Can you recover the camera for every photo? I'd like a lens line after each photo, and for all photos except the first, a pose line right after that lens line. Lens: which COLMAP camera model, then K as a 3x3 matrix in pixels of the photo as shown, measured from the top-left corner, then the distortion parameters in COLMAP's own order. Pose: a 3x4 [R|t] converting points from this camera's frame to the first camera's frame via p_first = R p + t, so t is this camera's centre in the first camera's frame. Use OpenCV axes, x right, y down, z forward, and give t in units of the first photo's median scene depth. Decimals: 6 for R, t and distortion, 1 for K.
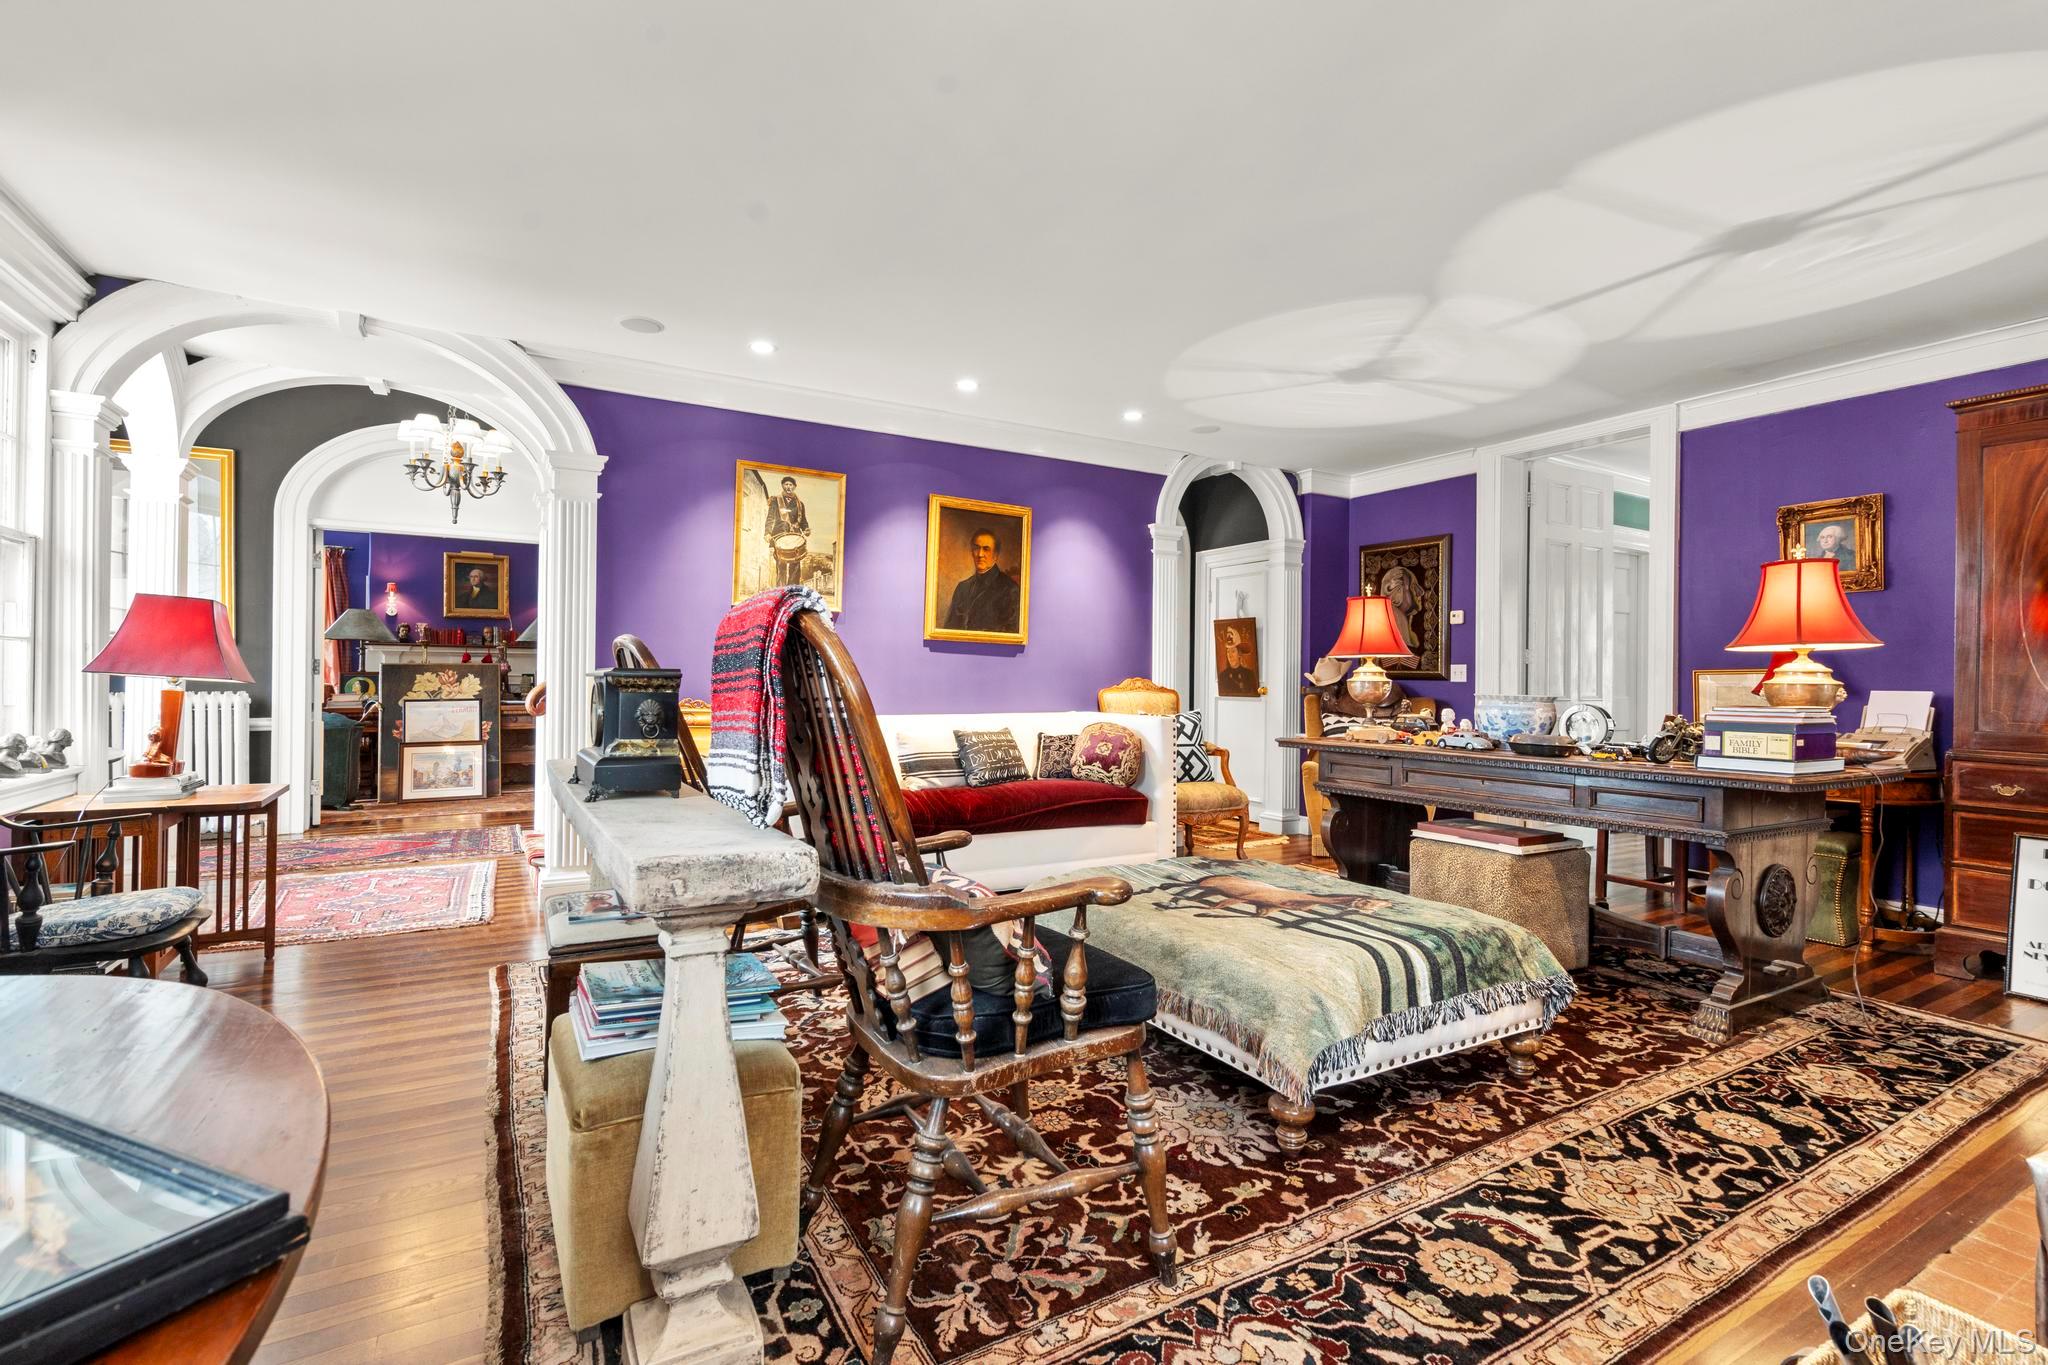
lens RADIAL K [[920.6, 0, 1016.6], [0, 920.6, 679.1], [0, 0, 1]] dist [-0.002629, 0.000400]
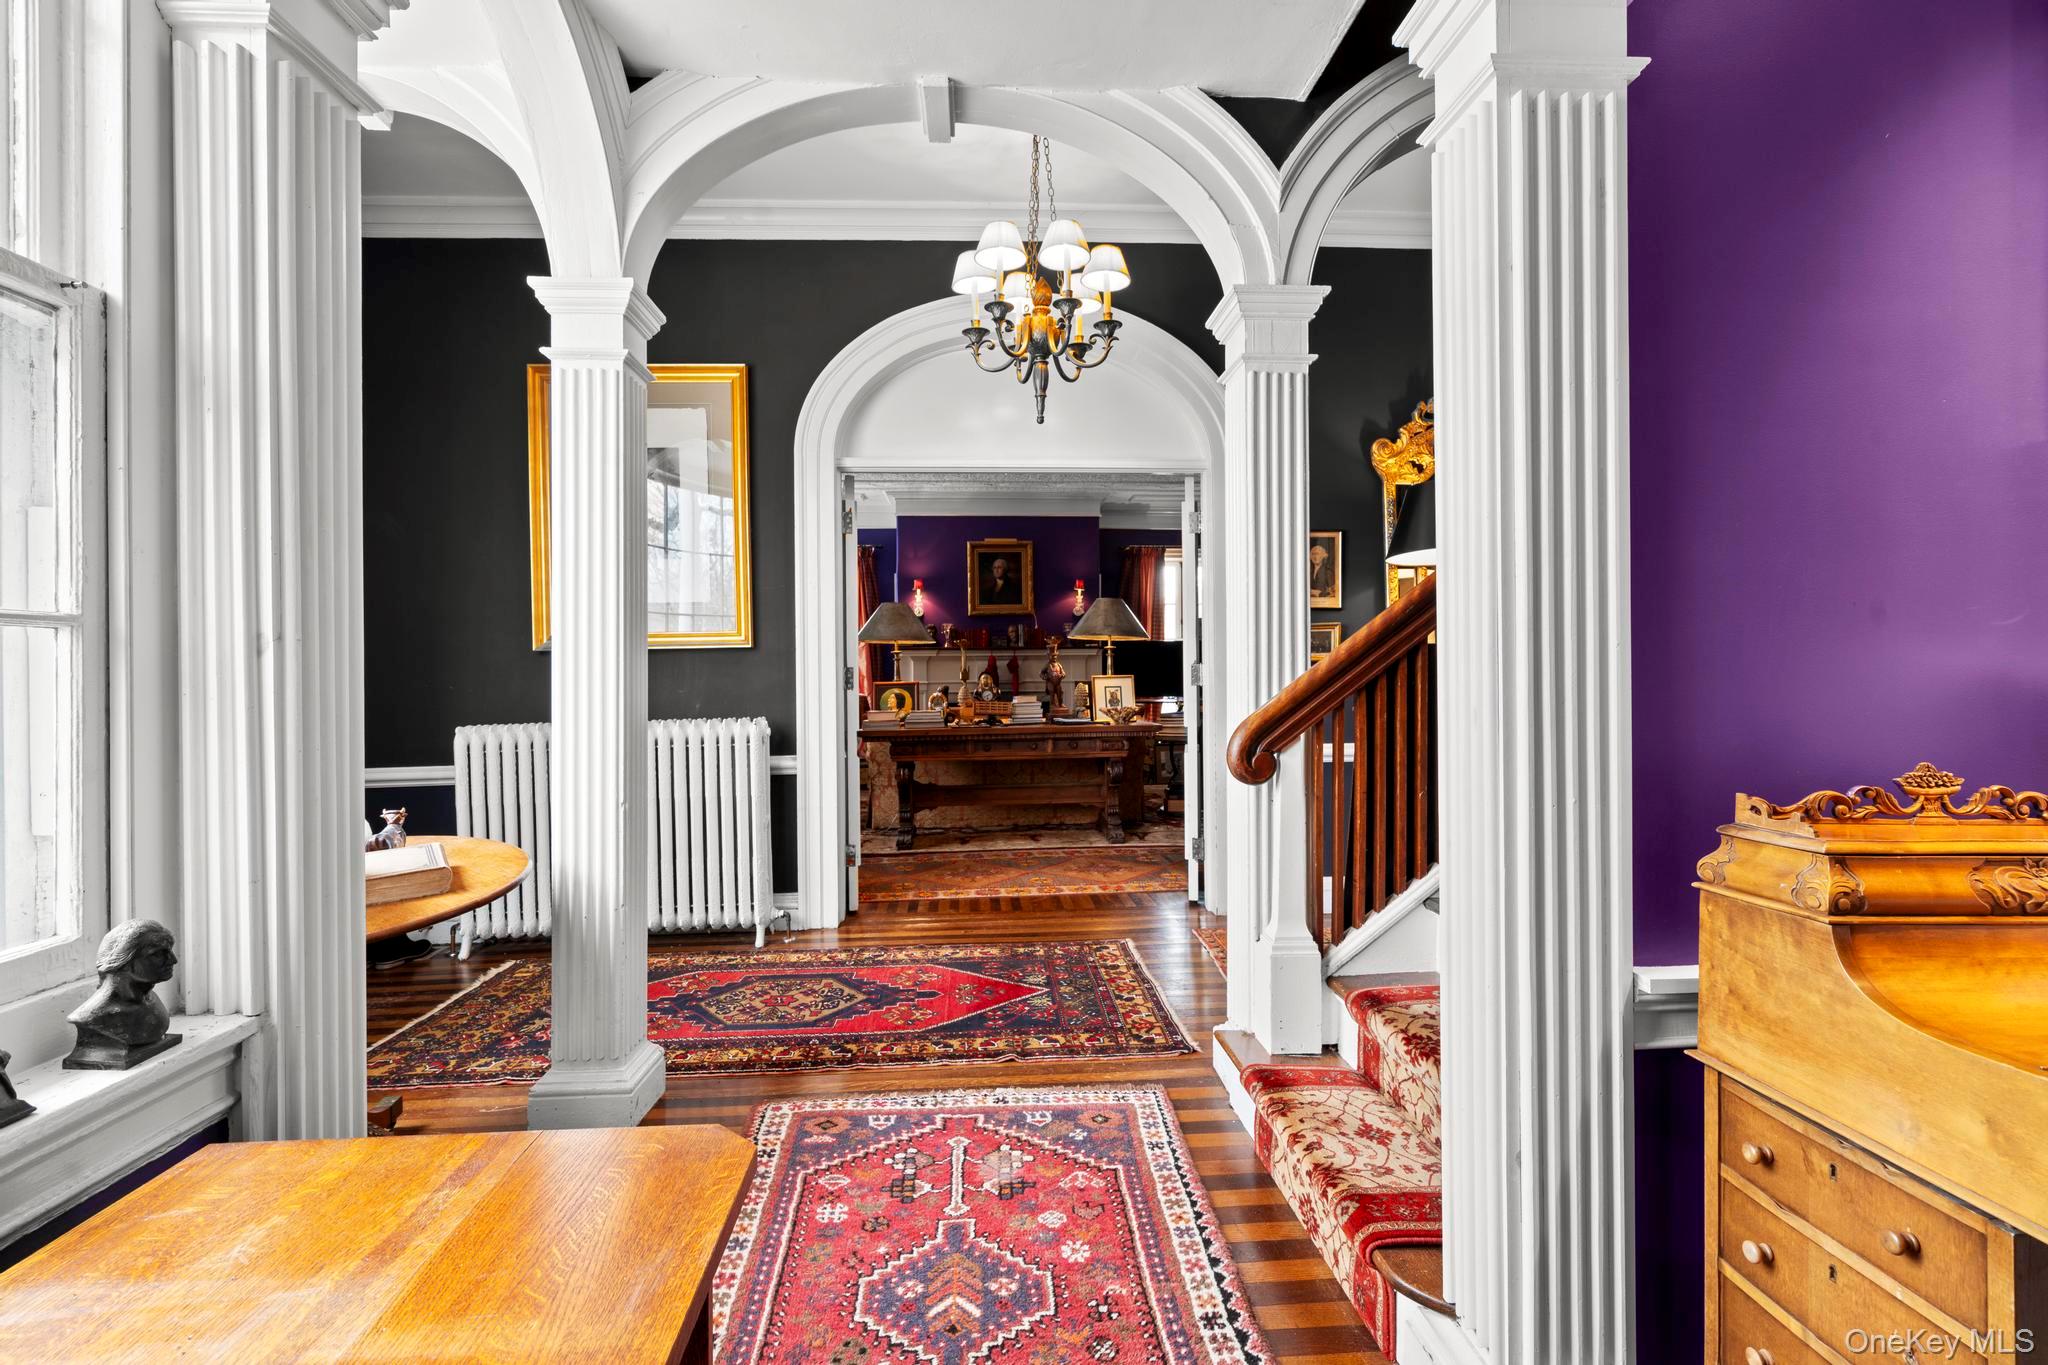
lens RADIAL K [[920.6, 0, 1022.8], [0, 920.6, 679.1], [0, 0, 1]] dist [-0.002629, 0.000400]
pose [[0.892116, -0.016863, -0.451492, -0.258910], [0.018134, 0.999834, -0.001512, -0.007365], [0.451443, -0.006838, 0.892274, 0.343459]]
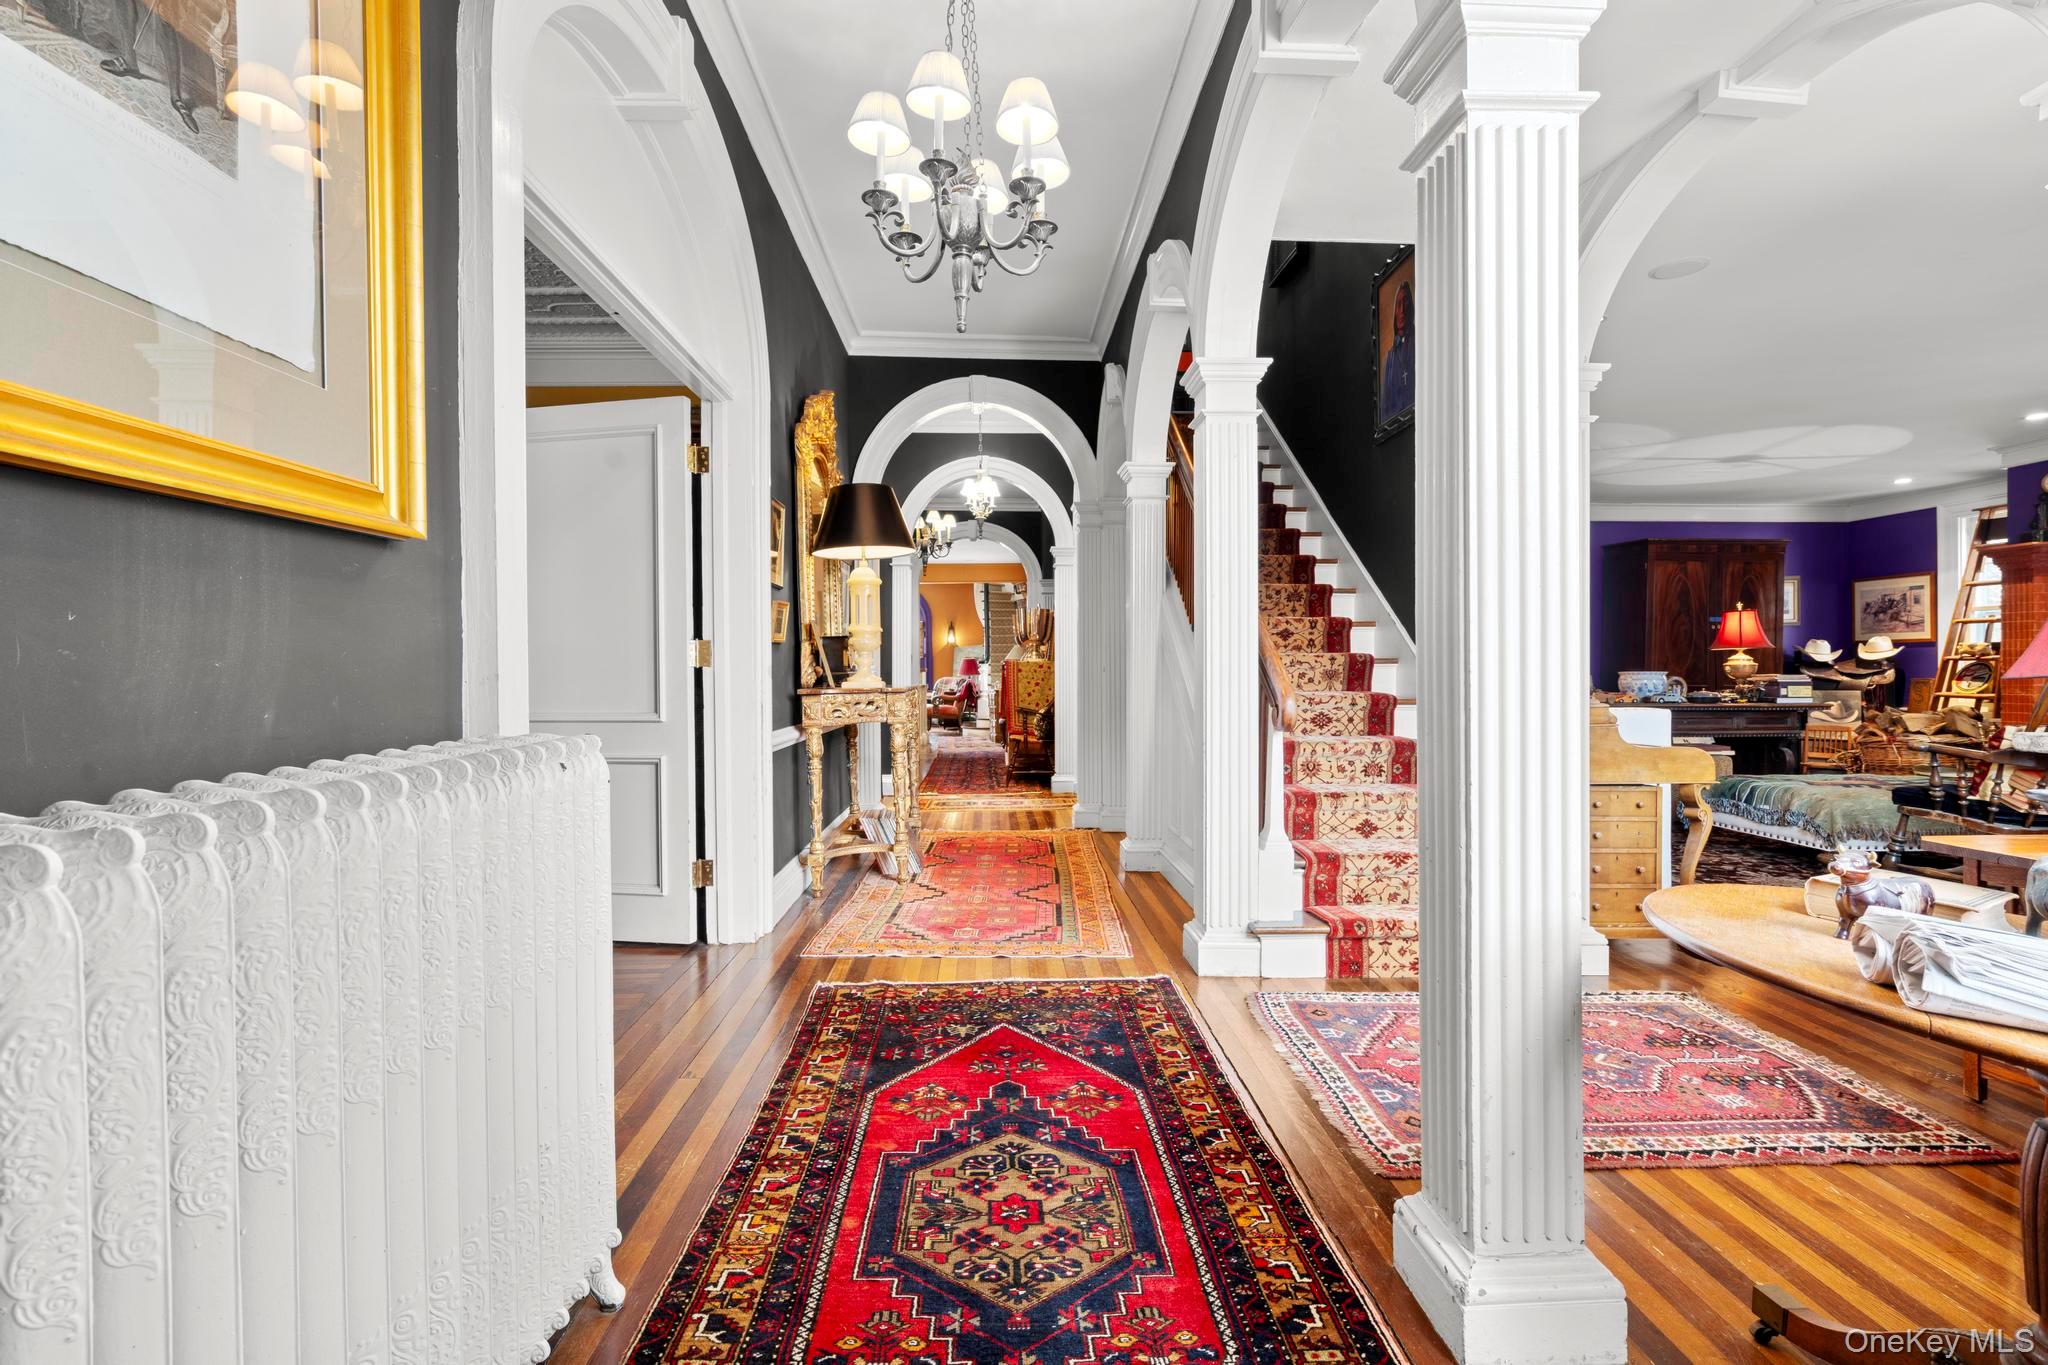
lens RADIAL K [[920.6, 0, 1017.3], [0, 920.6, 682.1], [0, 0, 1]] dist [-0.002629, 0.000400]
pose [[0.476160, -0.020392, 0.879122, -0.752497], [0.007851, 0.999790, 0.018938, -0.002996], [-0.879324, -0.002116, 0.476220, 0.554756]]
